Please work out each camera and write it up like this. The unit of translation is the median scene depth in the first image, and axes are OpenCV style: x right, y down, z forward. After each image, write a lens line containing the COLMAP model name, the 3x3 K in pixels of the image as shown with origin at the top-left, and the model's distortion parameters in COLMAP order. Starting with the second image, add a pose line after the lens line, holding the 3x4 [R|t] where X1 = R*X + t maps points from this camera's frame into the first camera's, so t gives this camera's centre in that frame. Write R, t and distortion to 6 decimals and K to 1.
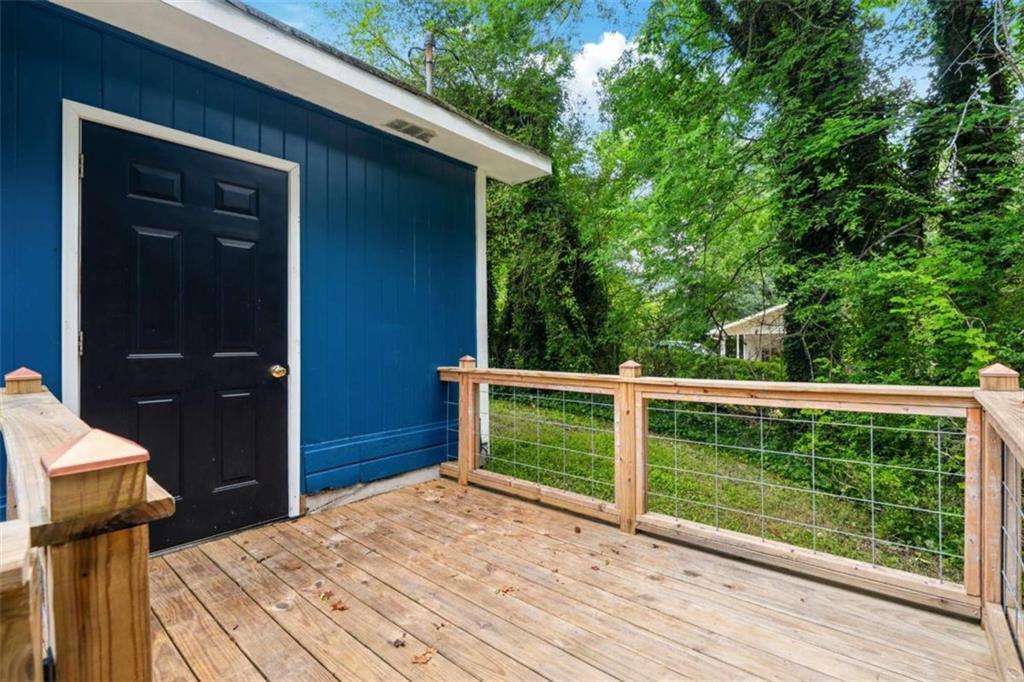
lens RADIAL K [[472.8, 0, 510.7], [0, 472.8, 340.1], [0, 0, 1]] dist [0.000174, 0.000340]
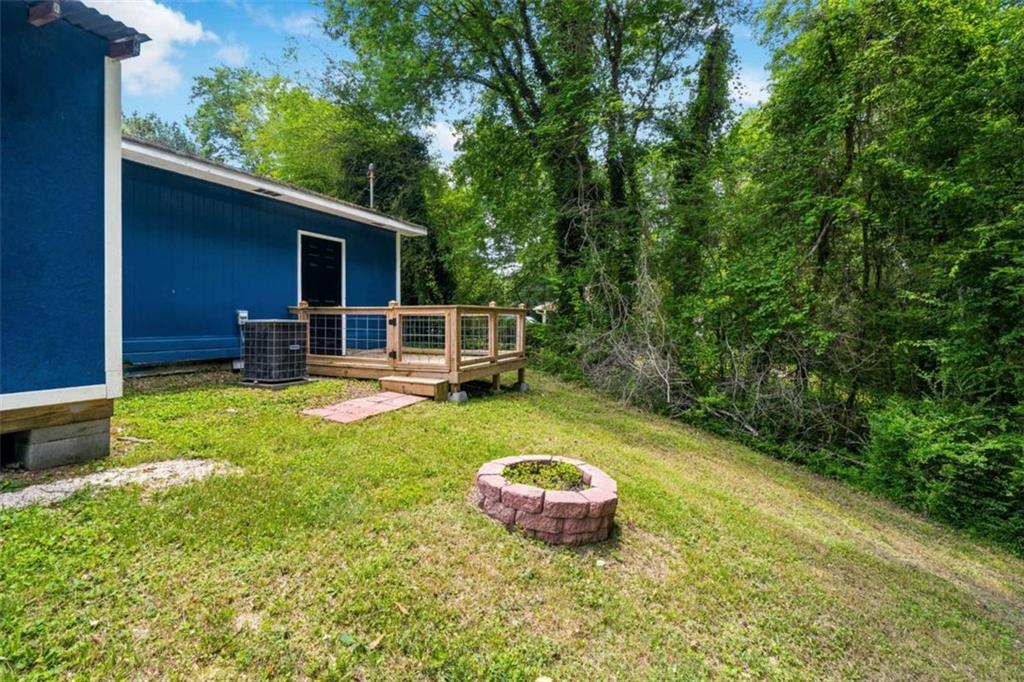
lens RADIAL K [[467.2, 0, 510.2], [0, 467.2, 319.8], [0, 0, 1]] dist [-0.001780, -0.000471]
pose [[0.960716, -0.000503, 0.277534, -0.070544], [0.001779, 0.999989, -0.004347, 0.055191], [-0.277528, 0.004670, 0.960706, -0.684932]]
